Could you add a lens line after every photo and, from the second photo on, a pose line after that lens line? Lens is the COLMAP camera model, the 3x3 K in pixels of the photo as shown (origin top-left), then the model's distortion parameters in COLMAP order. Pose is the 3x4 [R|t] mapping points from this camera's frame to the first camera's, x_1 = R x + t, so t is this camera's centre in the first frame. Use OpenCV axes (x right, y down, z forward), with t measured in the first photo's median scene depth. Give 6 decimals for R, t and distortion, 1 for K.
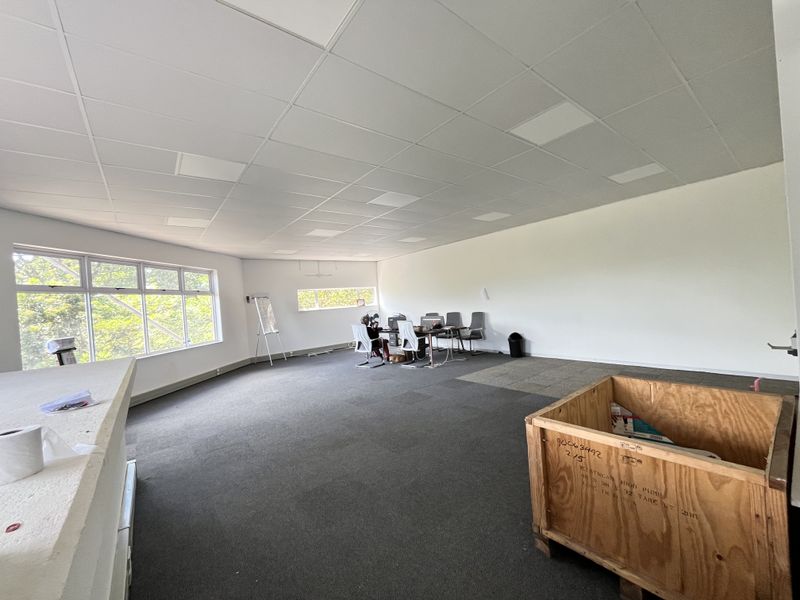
lens RADIAL K [[325.5, 0, 401.3], [0, 325.5, 298.9], [0, 0, 1]] dist [-0.003898, -0.000105]
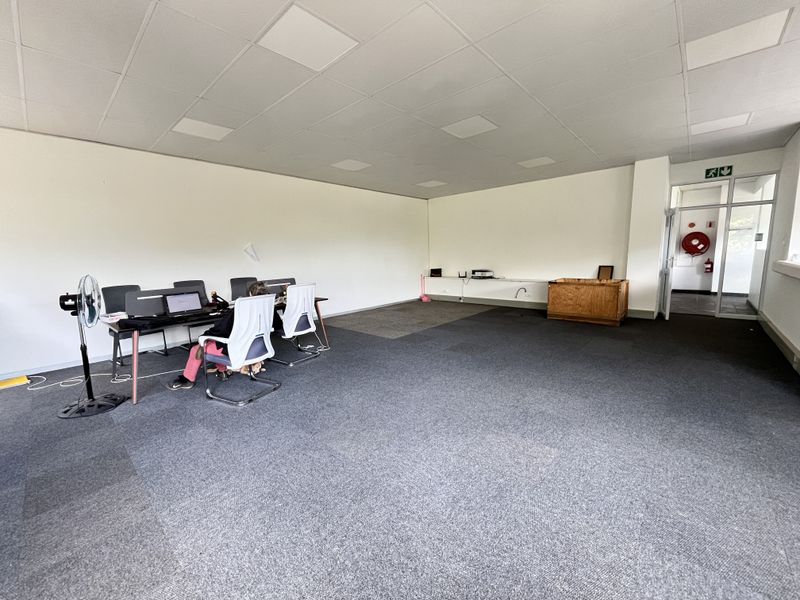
lens RADIAL K [[325.5, 0, 400.4], [0, 325.5, 300.2], [0, 0, 1]] dist [-0.003898, -0.000105]
pose [[-0.159541, -0.059648, 0.985388, -0.573746], [0.038143, 0.997055, 0.066530, 0.062851], [-0.986454, 0.048199, -0.156796, 0.892677]]
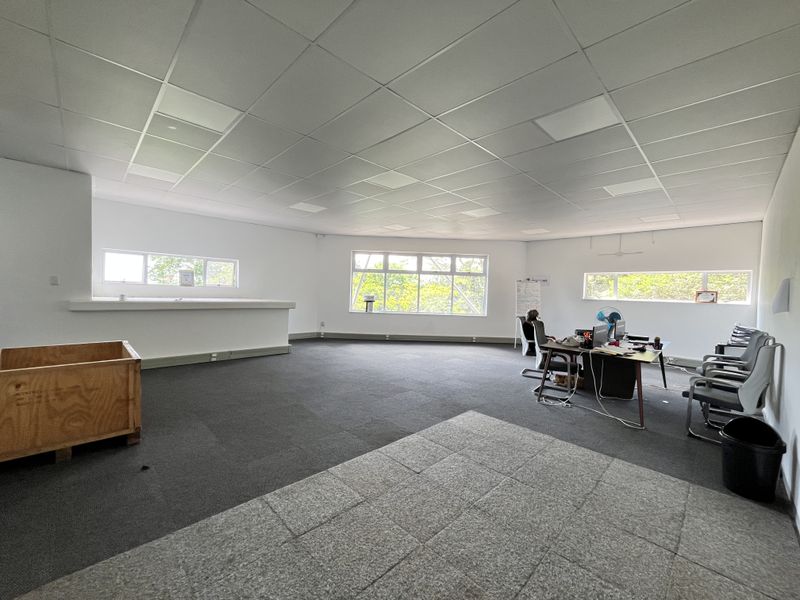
lens RADIAL K [[325.5, 0, 400.3], [0, 325.5, 301.9], [0, 0, 1]] dist [-0.003898, -0.000105]
pose [[0.106584, 0.106661, -0.988566, 0.628897], [-0.033730, 0.994045, 0.103615, -0.034595], [0.993731, 0.022301, 0.109547, 0.616532]]
